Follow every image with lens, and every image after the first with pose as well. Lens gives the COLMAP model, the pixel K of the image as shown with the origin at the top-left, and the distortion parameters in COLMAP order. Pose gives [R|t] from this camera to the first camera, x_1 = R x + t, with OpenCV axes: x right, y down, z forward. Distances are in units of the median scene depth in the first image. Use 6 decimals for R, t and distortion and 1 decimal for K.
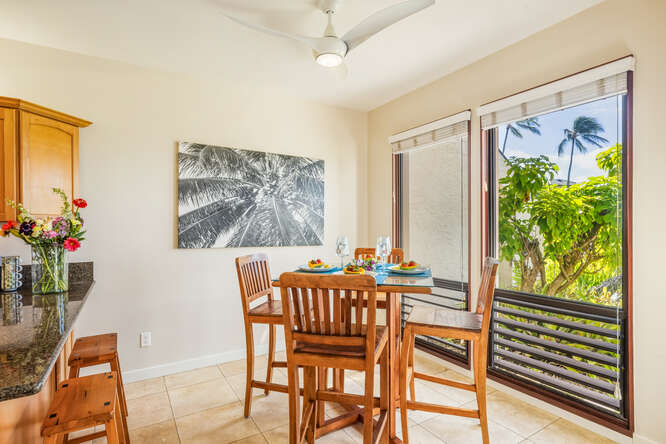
lens RADIAL K [[334.9, 0, 333.0], [0, 334.9, 222.0], [0, 0, 1]] dist [-0.001298, -0.000313]
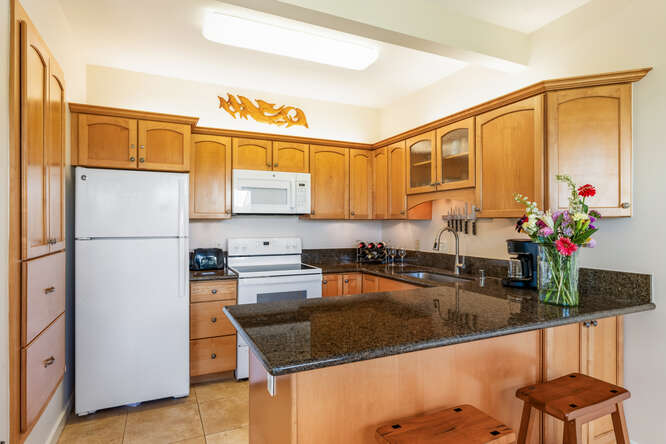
lens RADIAL K [[373.2, 0, 333.0], [0, 373.2, 222.0], [0, 0, 1]] dist [-0.002216, -0.000282]
pose [[-0.120940, -0.000868, -0.992659, 0.089469], [0.010395, 0.999944, -0.002141, 0.006532], [0.992605, -0.010578, -0.120924, 0.399503]]
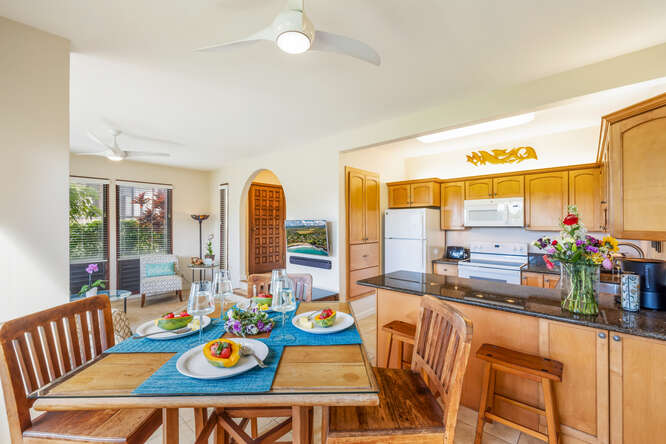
lens RADIAL K [[281.7, 0, 328.5], [0, 281.7, 223.5], [0, 0, 1]] dist [-0.000340, -0.000070]
pose [[-0.966228, 0.006540, -0.257607, 0.048612], [0.008434, 0.999945, -0.006250, -0.035387], [0.257552, -0.008211, -0.966229, 1.136474]]
